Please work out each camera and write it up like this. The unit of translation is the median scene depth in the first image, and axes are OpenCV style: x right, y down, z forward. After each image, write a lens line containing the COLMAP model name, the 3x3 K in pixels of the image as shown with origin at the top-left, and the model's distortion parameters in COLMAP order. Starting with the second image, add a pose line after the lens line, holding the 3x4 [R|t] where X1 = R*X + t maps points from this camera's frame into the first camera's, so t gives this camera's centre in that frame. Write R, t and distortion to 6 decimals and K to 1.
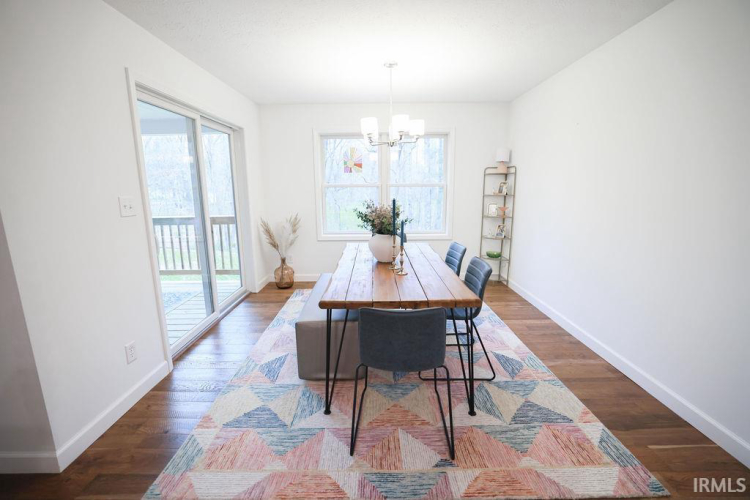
lens RADIAL K [[322.8, 0, 376.4], [0, 322.8, 248.6], [0, 0, 1]] dist [-0.049938, 0.020305]
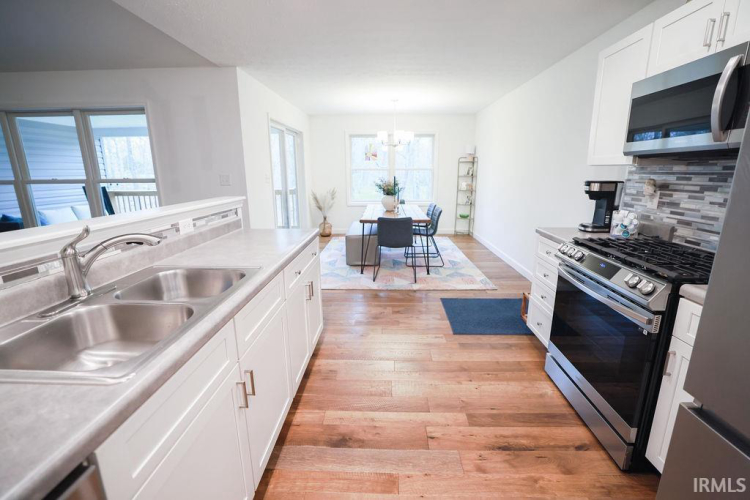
lens RADIAL K [[331.3, 0, 384.1], [0, 331.3, 240.2], [0, 0, 1]] dist [-0.001421, -0.000184]
pose [[0.999905, 0.007871, -0.011347, 0.010681], [-0.007658, 0.999795, 0.018736, 0.127034], [0.011492, -0.018648, 0.999760, -0.661146]]
